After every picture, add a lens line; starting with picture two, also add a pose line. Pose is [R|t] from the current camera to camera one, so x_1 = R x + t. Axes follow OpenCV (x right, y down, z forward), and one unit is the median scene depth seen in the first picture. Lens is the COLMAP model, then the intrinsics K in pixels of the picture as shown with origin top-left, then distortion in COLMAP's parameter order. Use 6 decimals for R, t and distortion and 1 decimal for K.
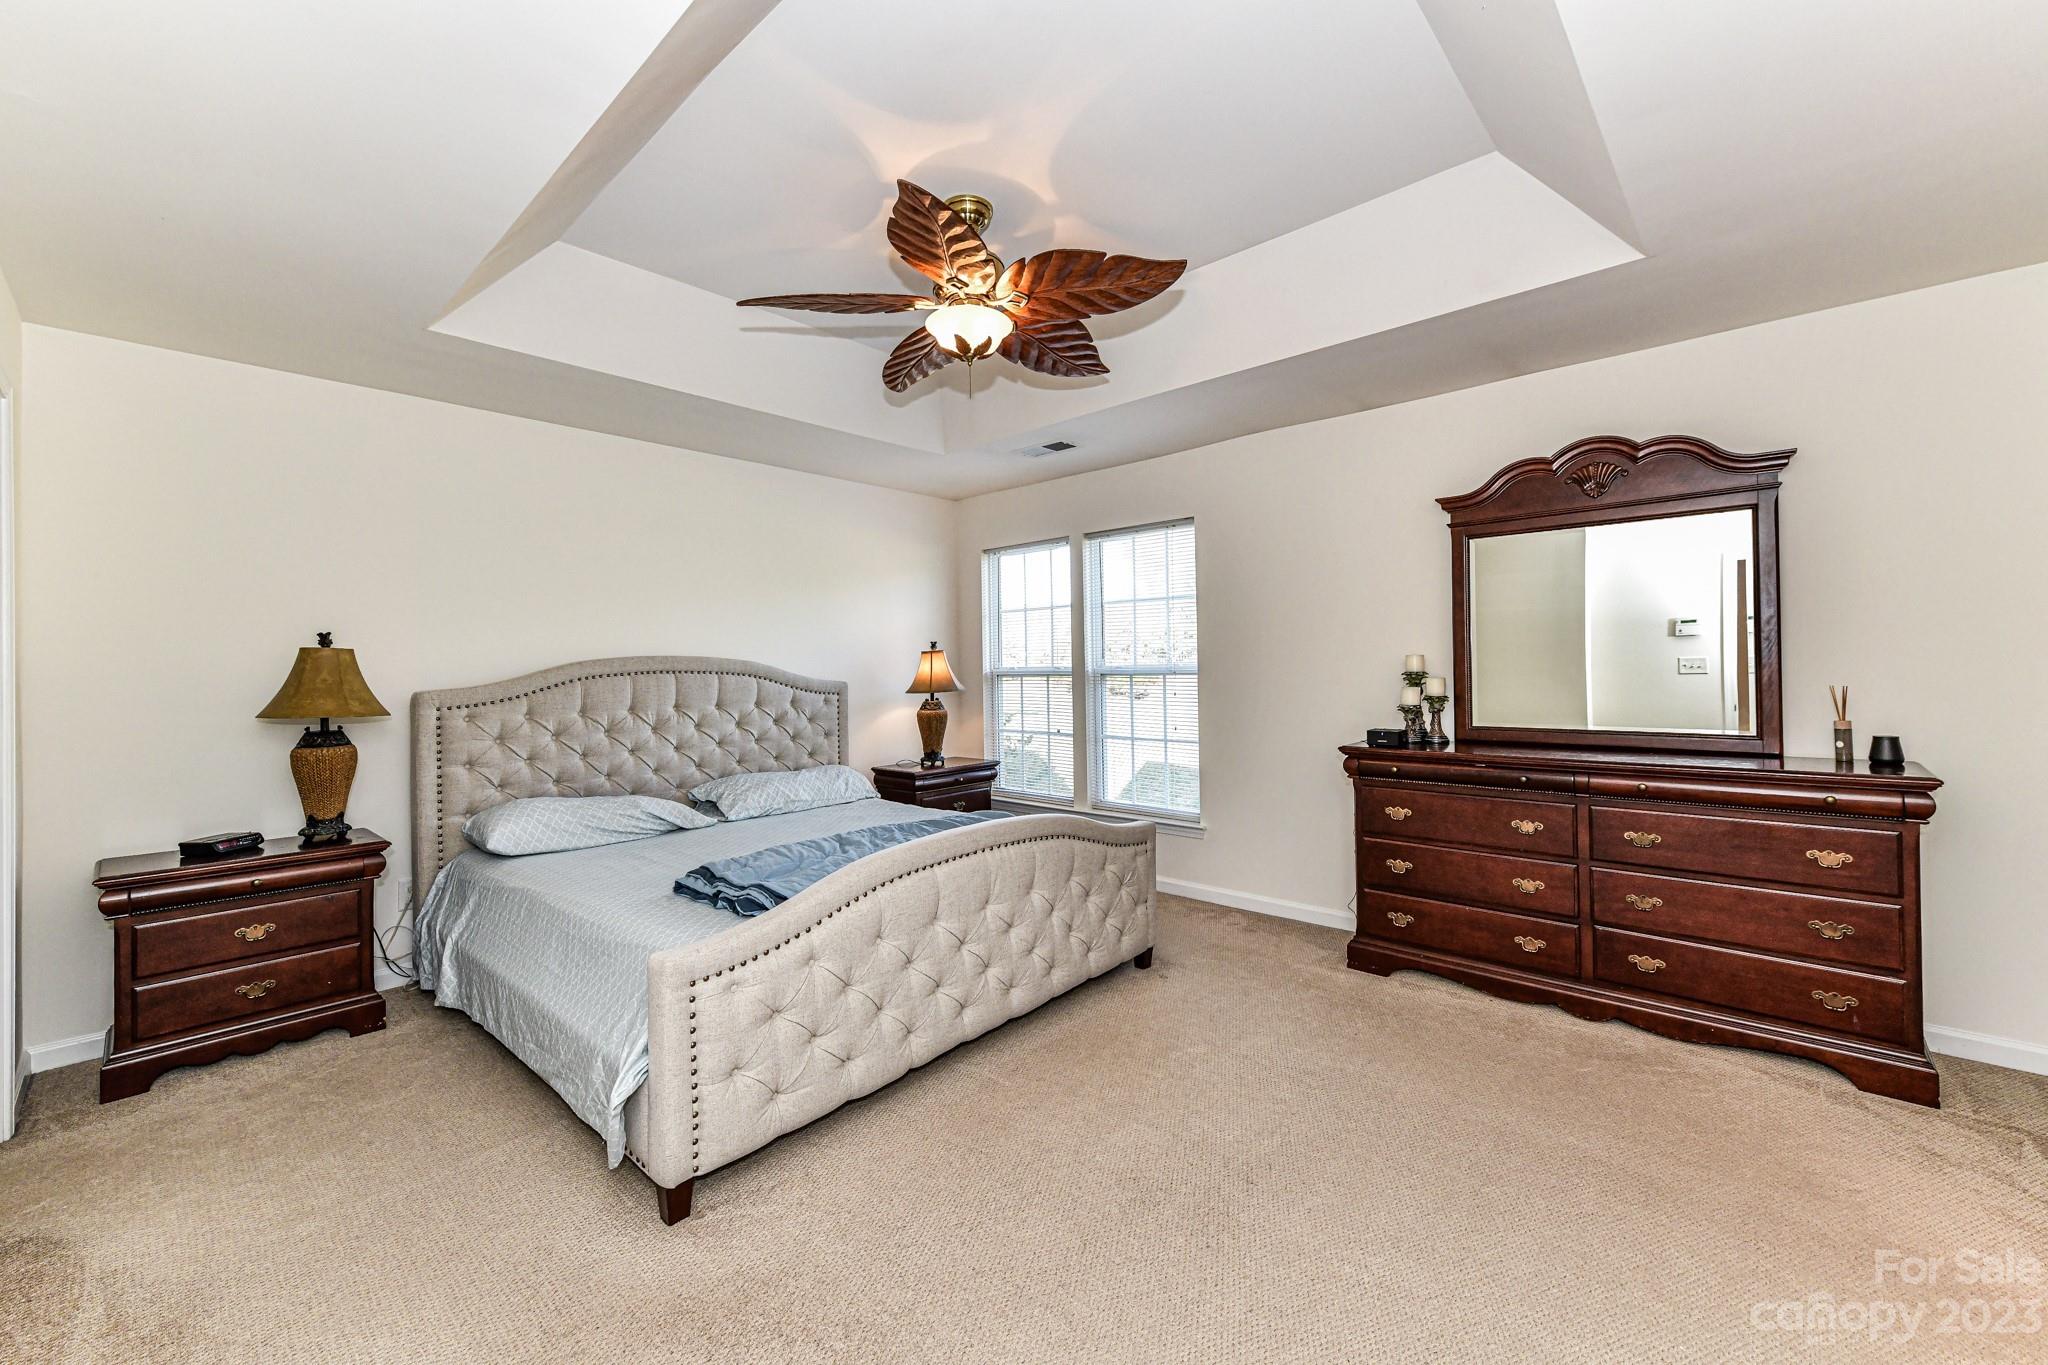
lens RADIAL K [[818.8, 0, 1022.5], [0, 818.8, 680.5], [0, 0, 1]] dist [0.000965, -0.000021]
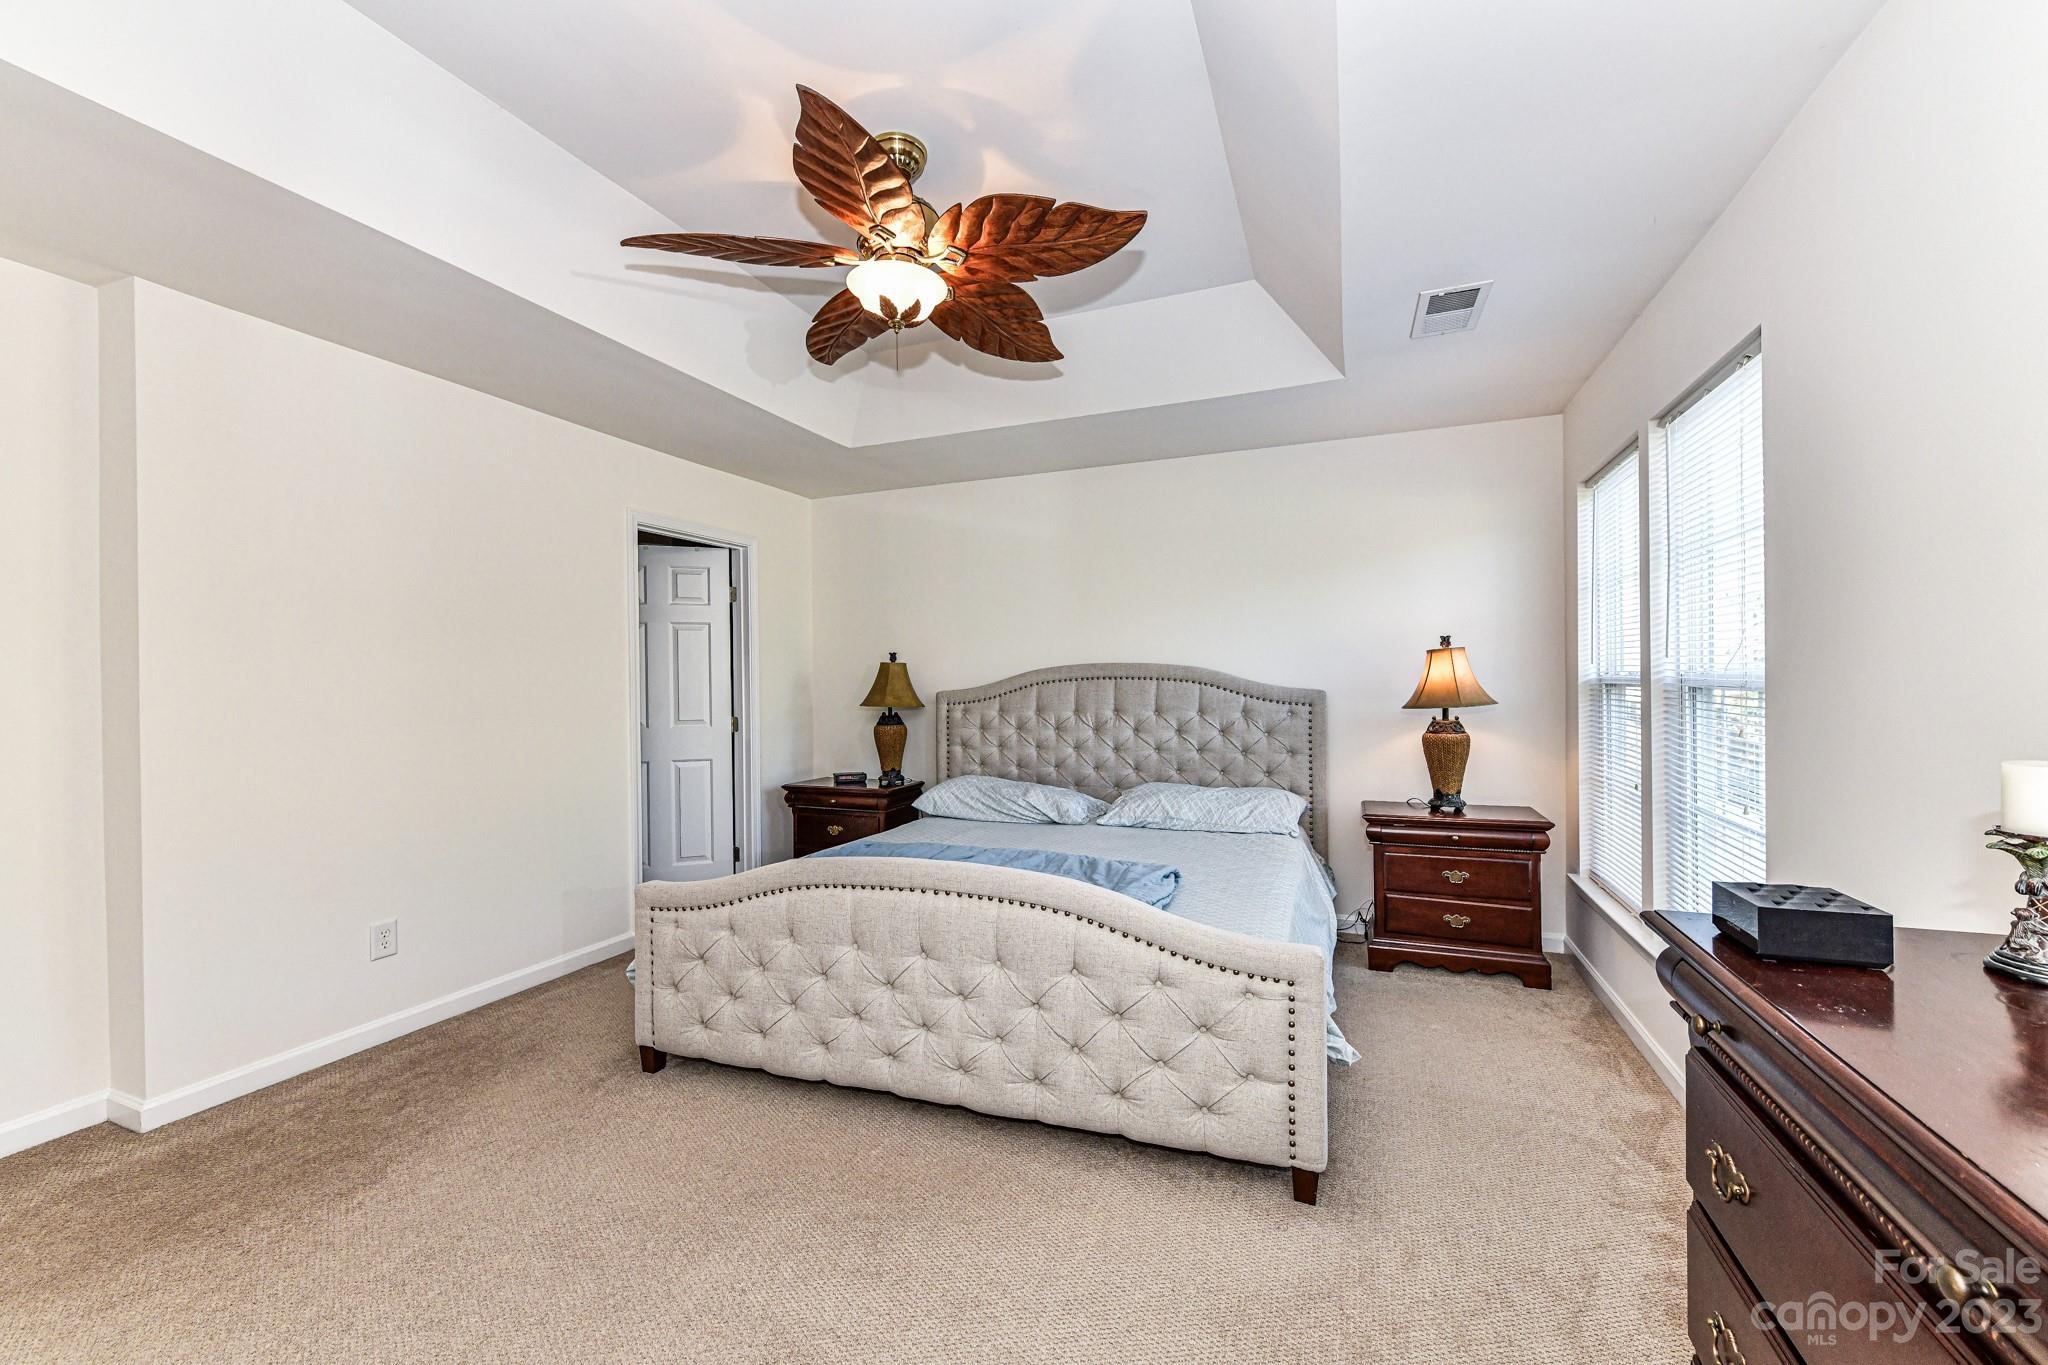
lens RADIAL K [[804.0, 0, 1031.9], [0, 804.0, 683.6], [0, 0, 1]] dist [0.001006, -0.000081]
pose [[0.358341, 0.015007, -0.933470, 0.548756], [-0.008281, 0.999883, 0.012896, -0.016742], [0.933554, 0.003109, 0.358424, 0.559447]]
